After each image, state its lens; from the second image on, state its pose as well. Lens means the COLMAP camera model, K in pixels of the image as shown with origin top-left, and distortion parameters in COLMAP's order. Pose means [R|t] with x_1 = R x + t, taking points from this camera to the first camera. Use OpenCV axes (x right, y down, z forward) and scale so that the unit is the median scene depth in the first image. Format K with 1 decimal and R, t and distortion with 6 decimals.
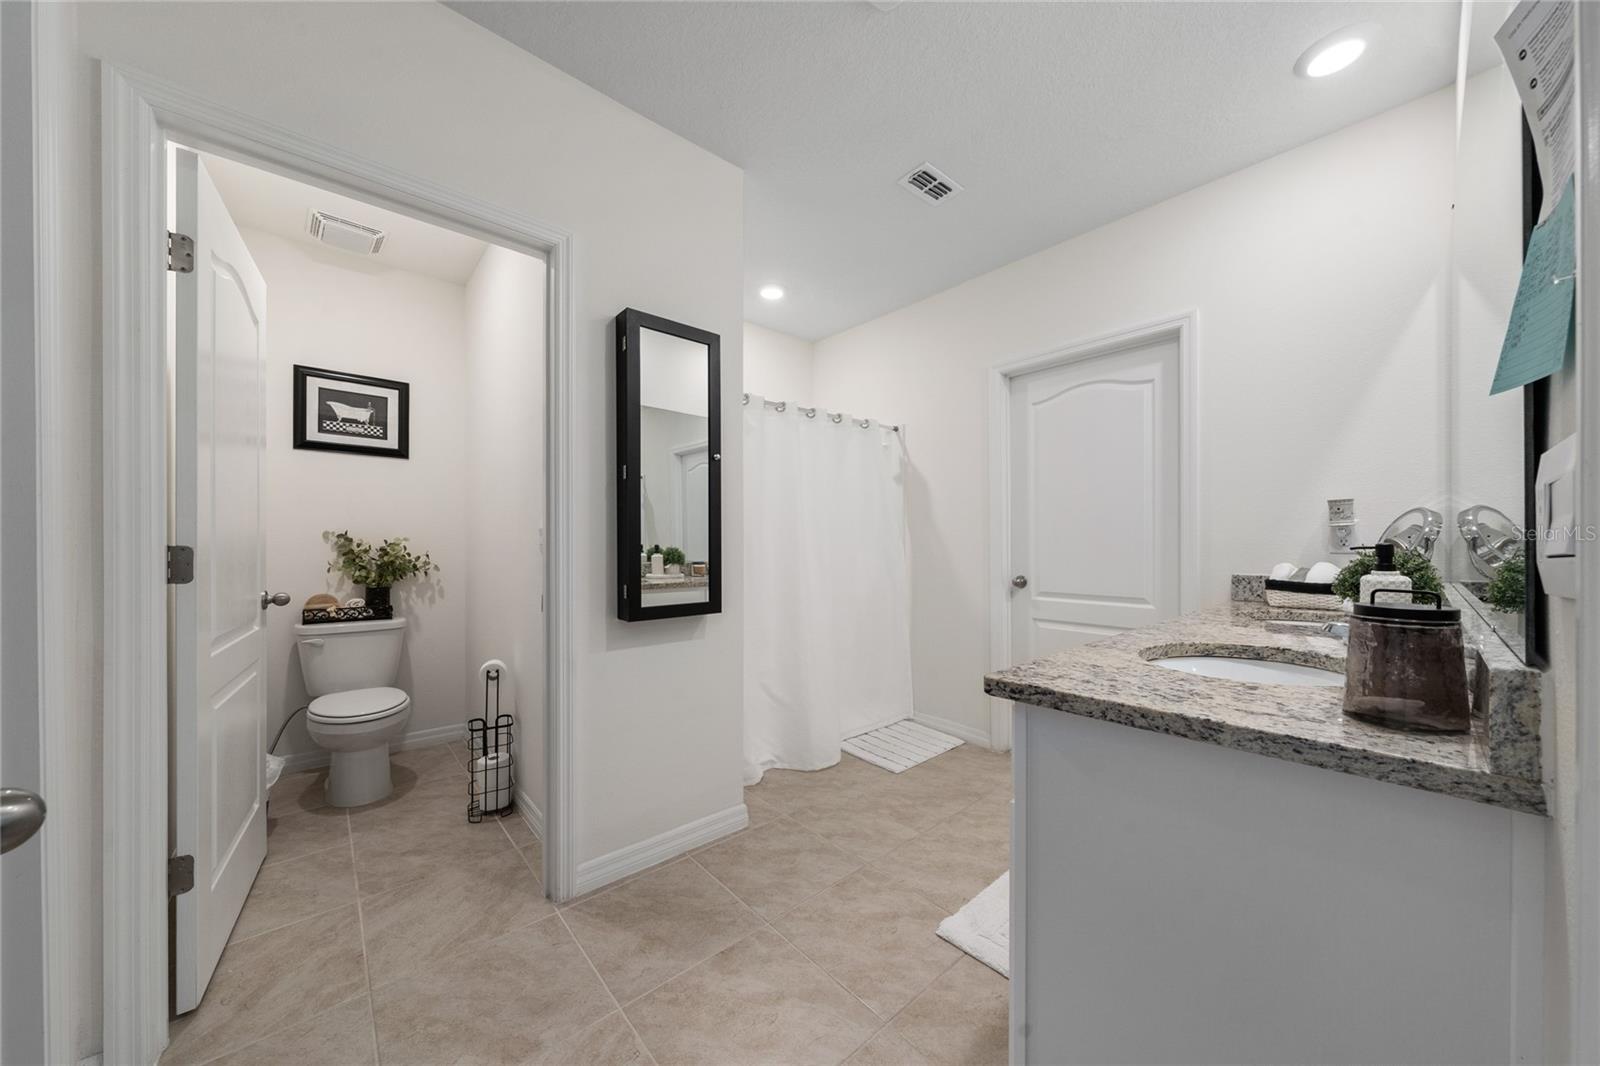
lens RADIAL K [[558.2, 0, 798.2], [0, 558.2, 536.9], [0, 0, 1]] dist [-0.000260, -0.000028]
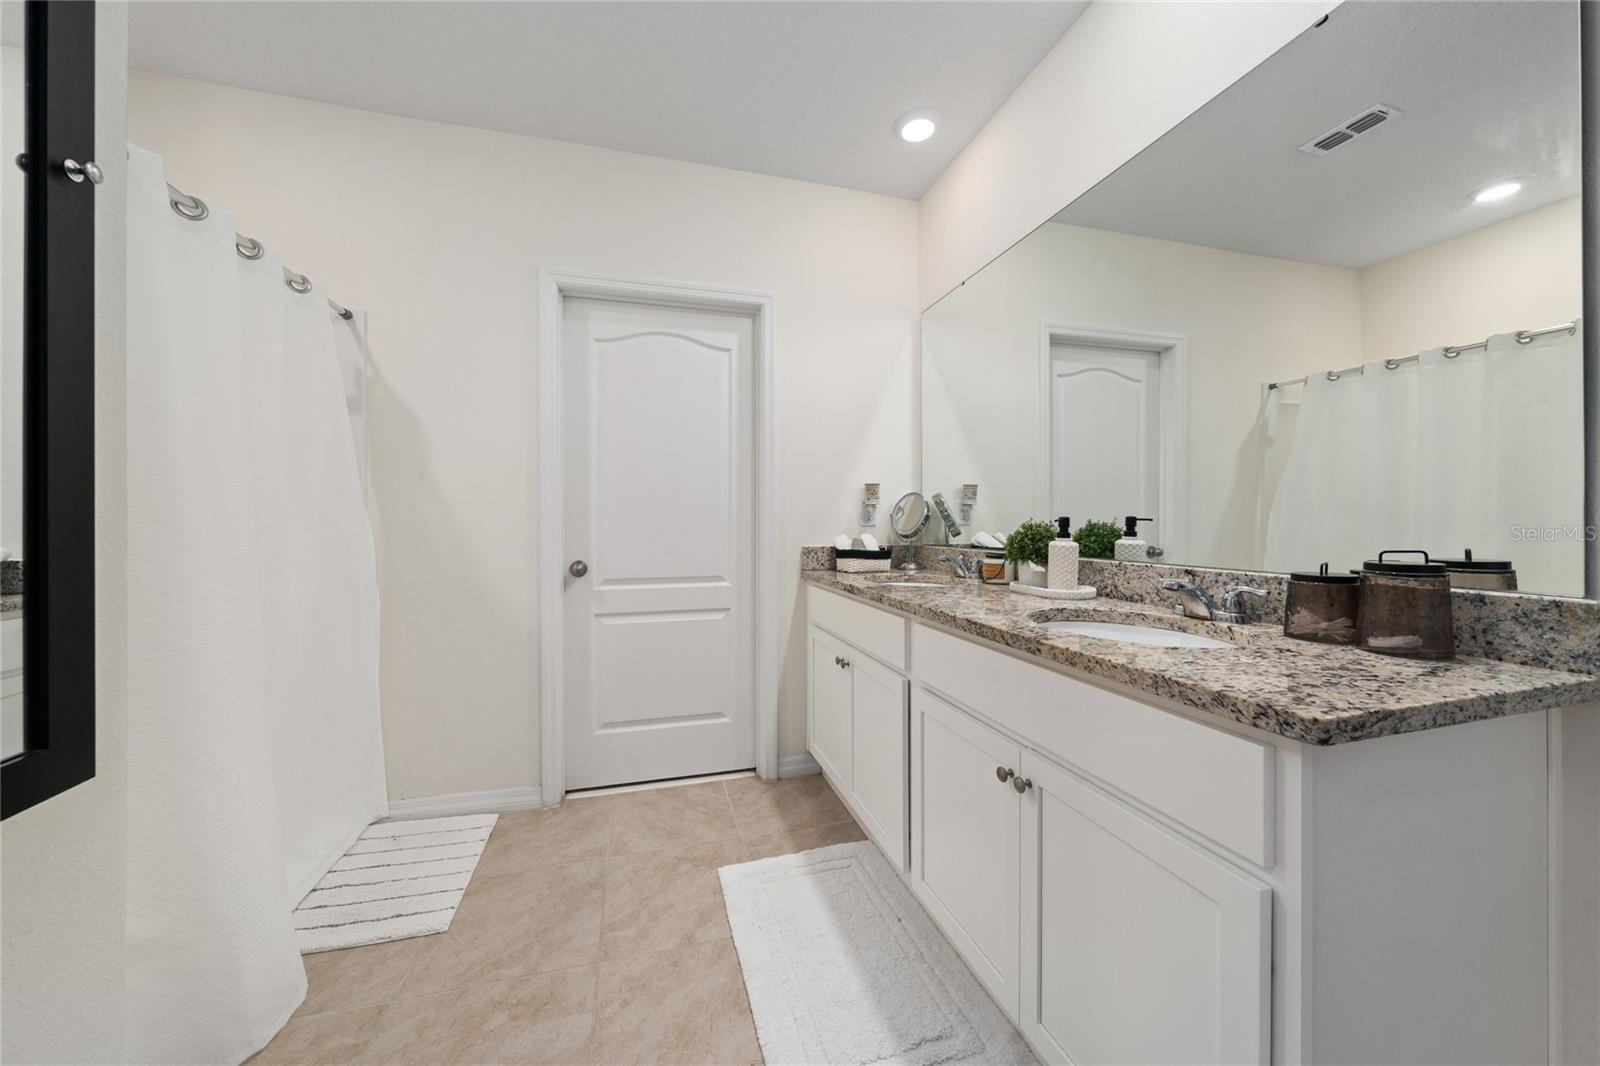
lens RADIAL K [[557.0, 0, 797.1], [0, 557.0, 515.7], [0, 0, 1]] dist [-0.002427, -0.000139]
pose [[0.426505, 0.007047, 0.904458, -0.196607], [-0.009790, 0.999947, -0.003175, 0.009380], [-0.904432, -0.007500, 0.426551, 0.500152]]
